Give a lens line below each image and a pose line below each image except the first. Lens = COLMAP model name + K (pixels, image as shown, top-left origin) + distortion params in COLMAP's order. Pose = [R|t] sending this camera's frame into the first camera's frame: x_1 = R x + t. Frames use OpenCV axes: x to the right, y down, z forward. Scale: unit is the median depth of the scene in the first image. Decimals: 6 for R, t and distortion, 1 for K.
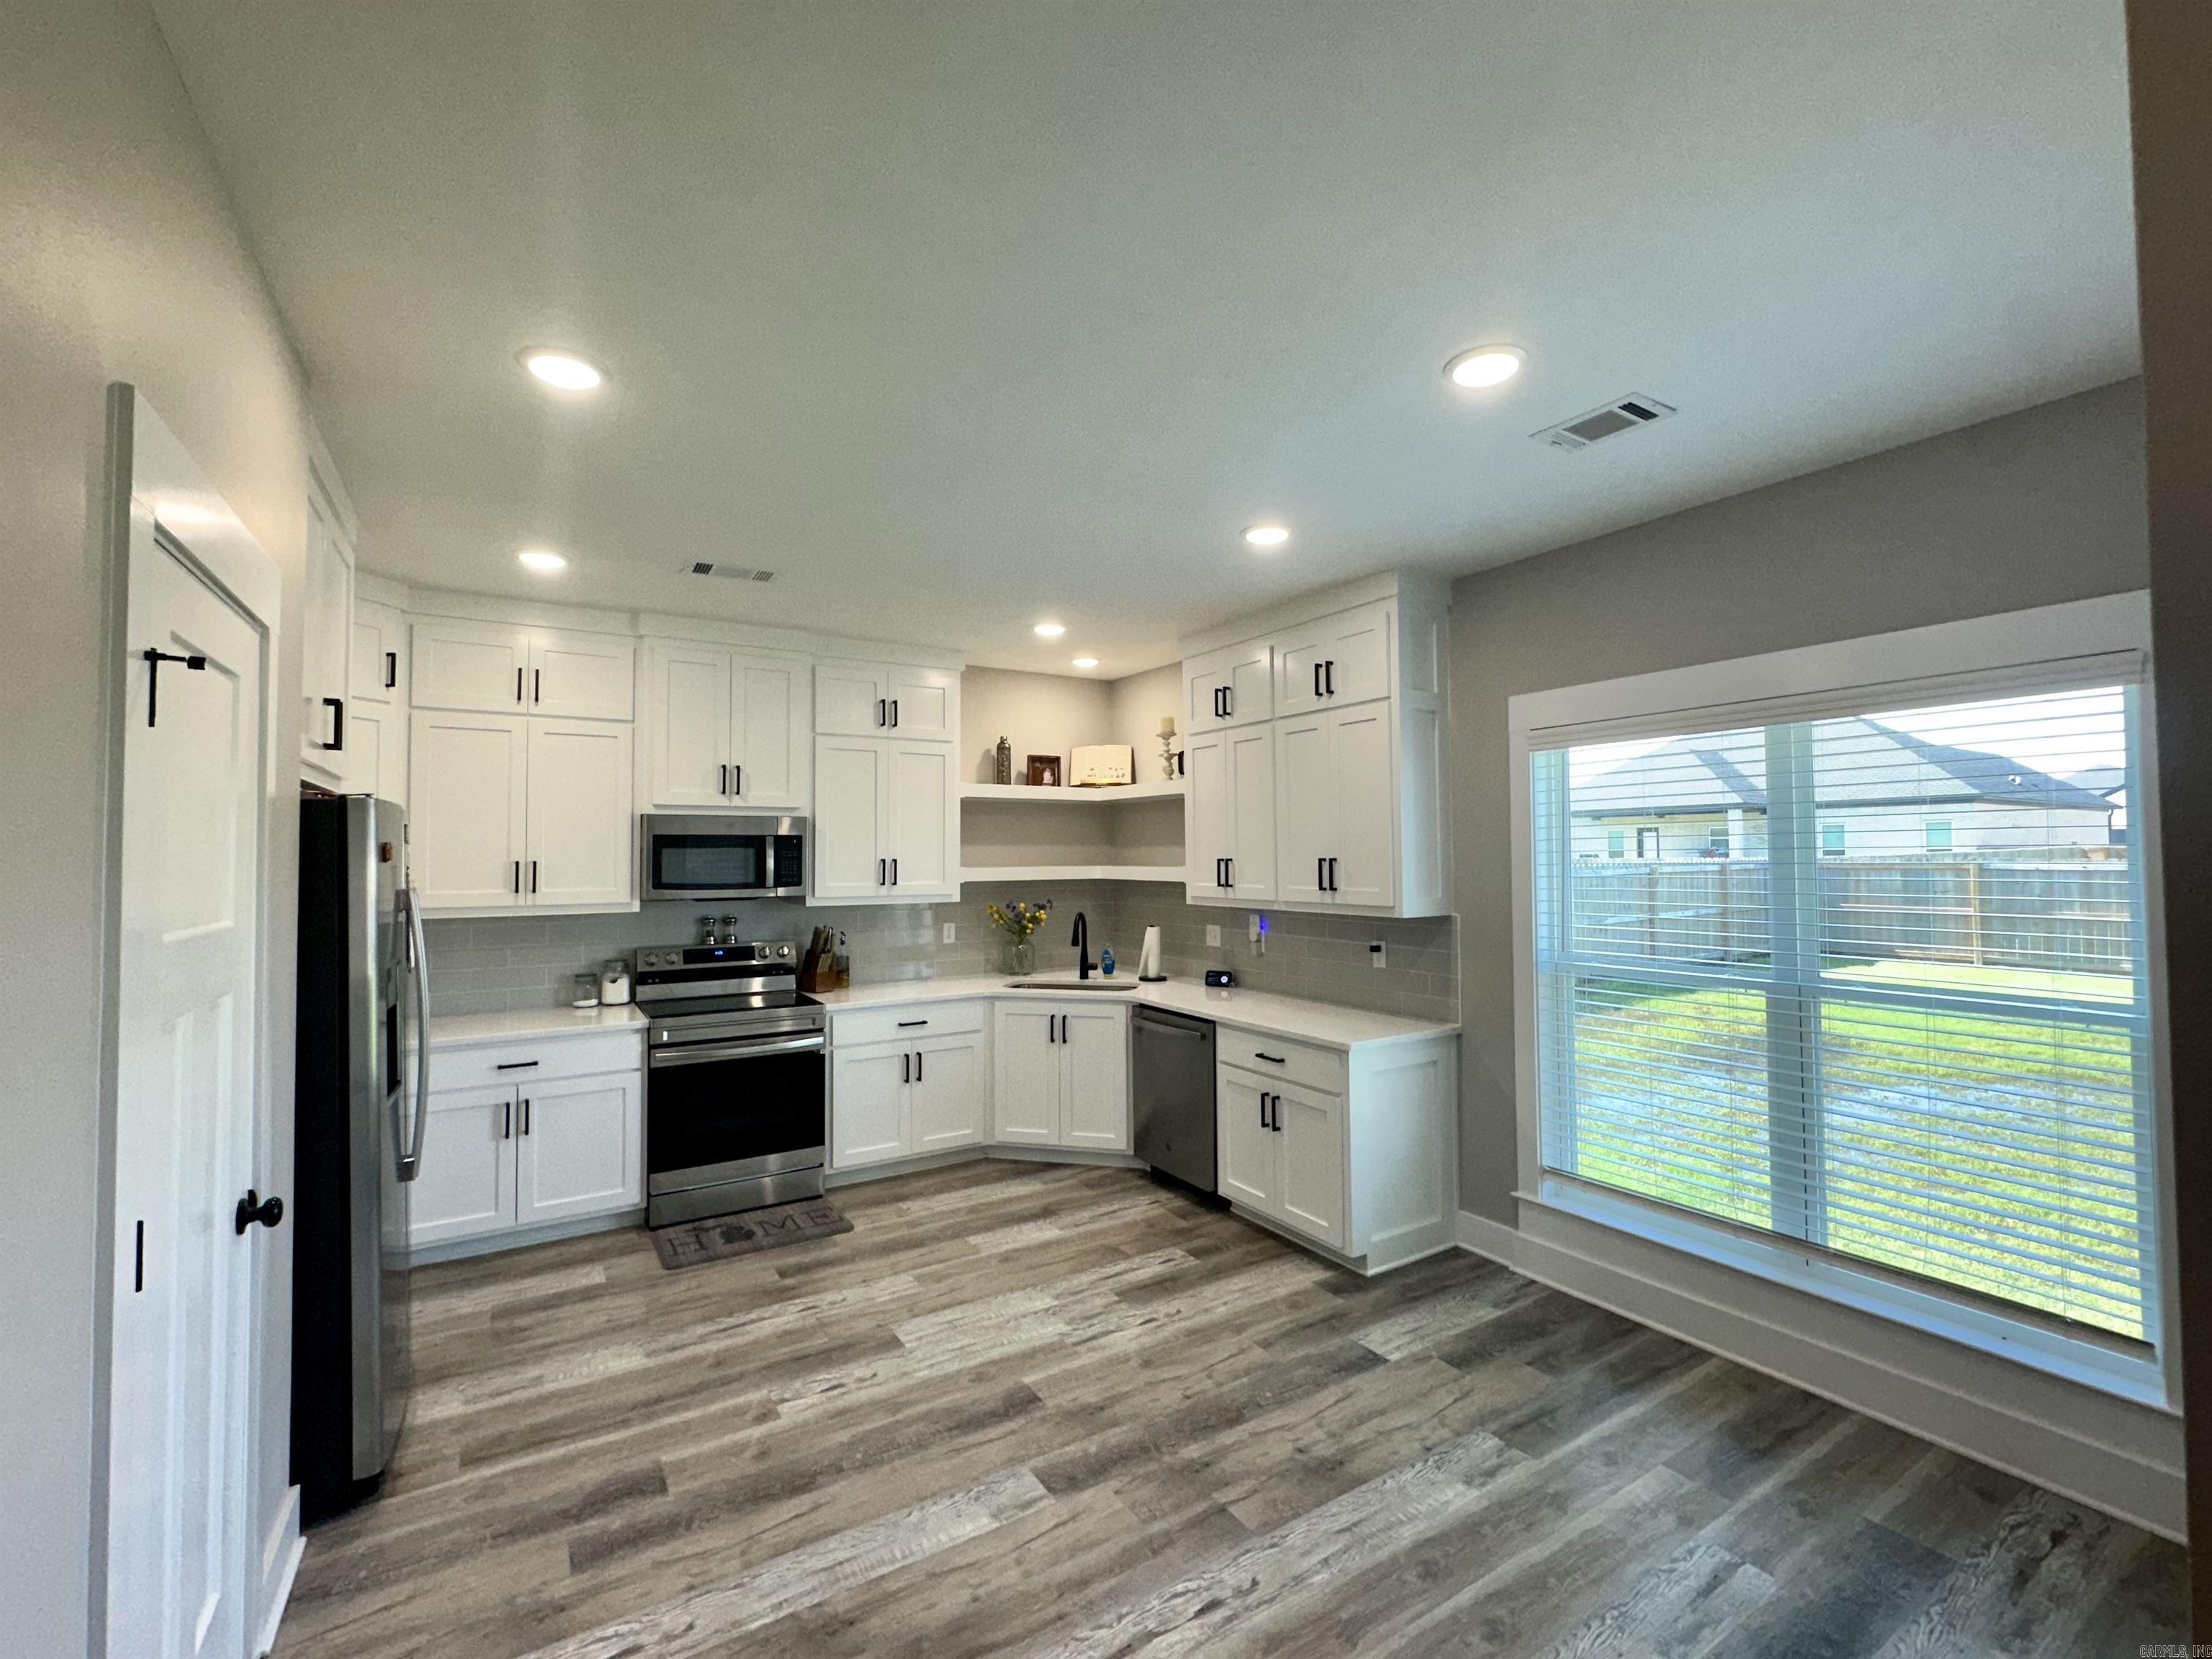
lens RADIAL K [[943.9, 0, 1106.0], [0, 943.9, 829.5], [0, 0, 1]] dist [-0.004342, 0.000211]
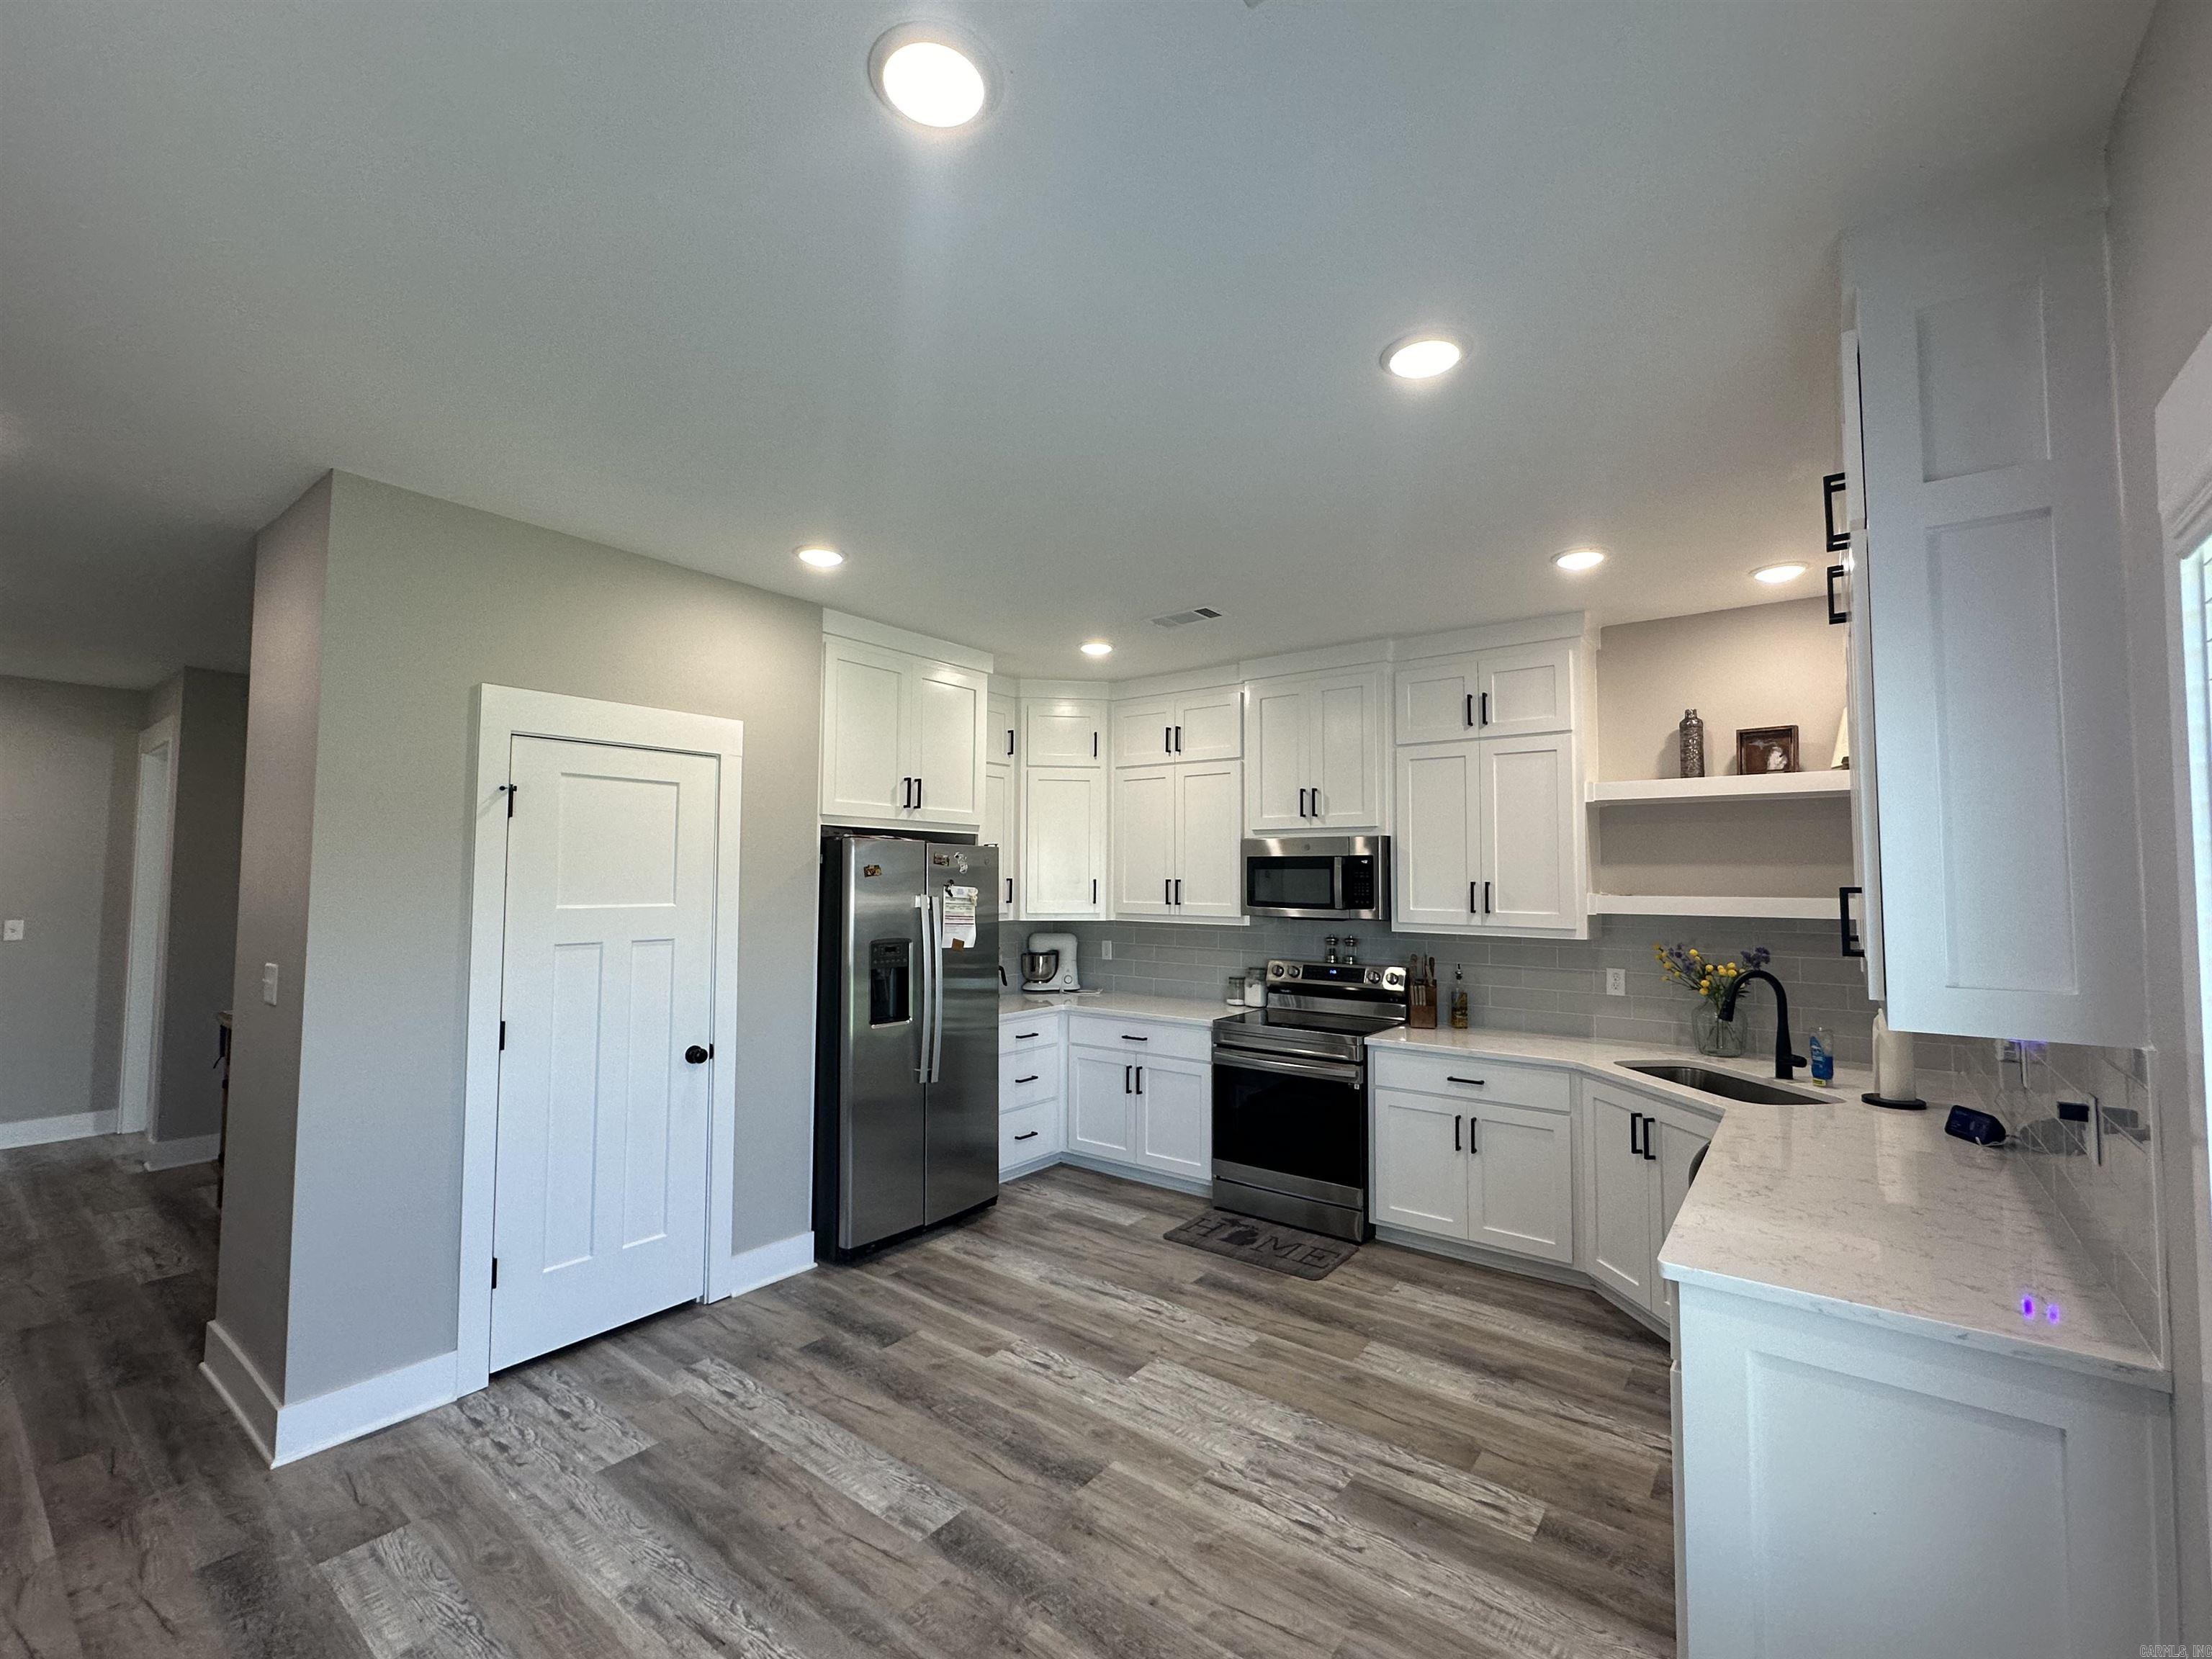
lens RADIAL K [[943.9, 0, 1106.0], [0, 943.9, 829.5], [0, 0, 1]] dist [-0.004342, 0.000211]
pose [[0.350243, -0.040944, -0.935763, 0.582446], [0.018380, 0.999152, -0.036839, 0.012255], [0.936478, -0.004297, 0.350699, 0.515732]]
